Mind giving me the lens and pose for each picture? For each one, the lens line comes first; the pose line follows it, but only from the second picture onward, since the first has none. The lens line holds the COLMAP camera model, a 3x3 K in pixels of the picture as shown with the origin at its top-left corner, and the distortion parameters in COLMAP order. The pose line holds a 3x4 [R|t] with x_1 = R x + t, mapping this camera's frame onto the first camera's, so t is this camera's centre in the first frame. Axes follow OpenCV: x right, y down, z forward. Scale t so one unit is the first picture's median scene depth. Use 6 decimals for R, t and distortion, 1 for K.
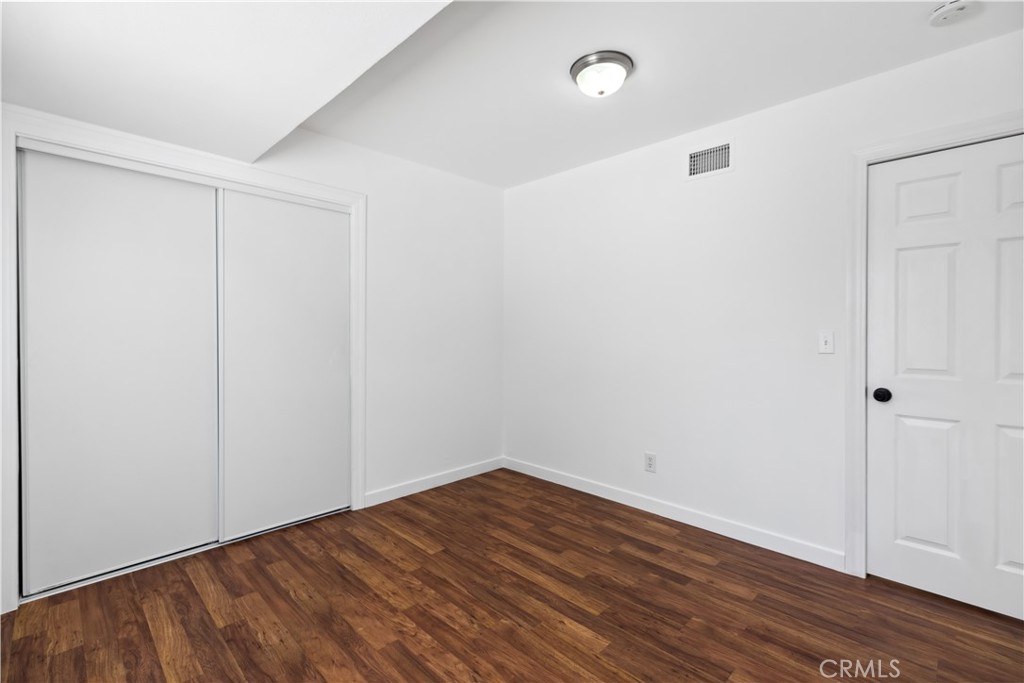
lens RADIAL K [[457.8, 0, 505.1], [0, 457.8, 335.3], [0, 0, 1]] dist [0.001279, 0.000779]
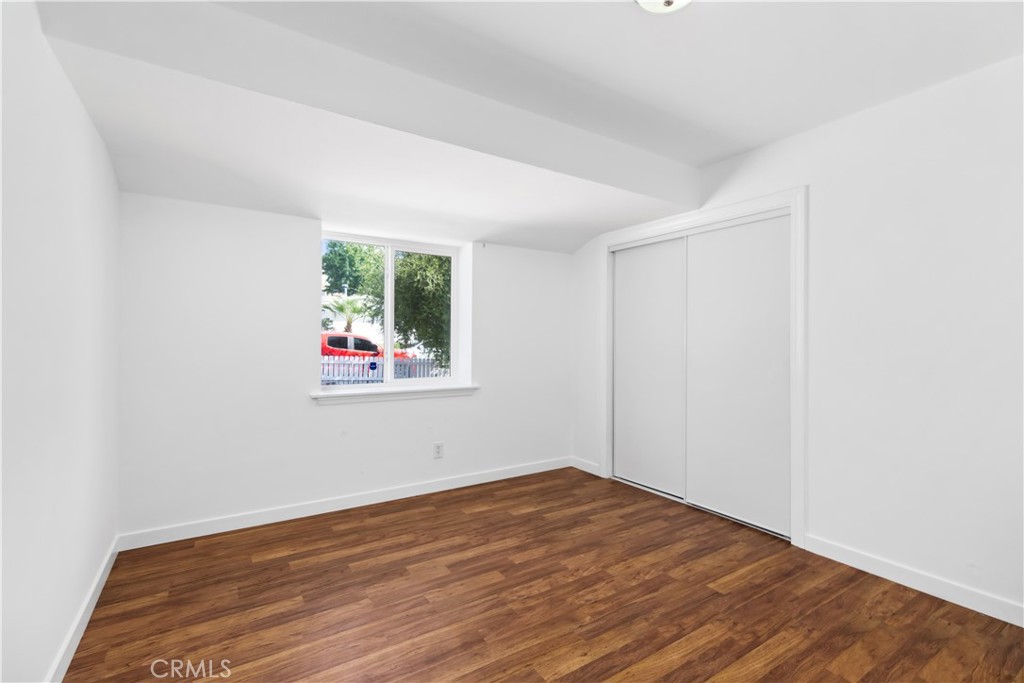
lens RADIAL K [[457.8, 0, 506.7], [0, 457.8, 341.6], [0, 0, 1]] dist [0.001279, 0.000779]
pose [[-0.211318, -0.002454, -0.977414, 0.863133], [-0.016269, 0.999867, 0.001007, -0.006119], [0.977282, 0.016114, -0.211330, 0.834239]]
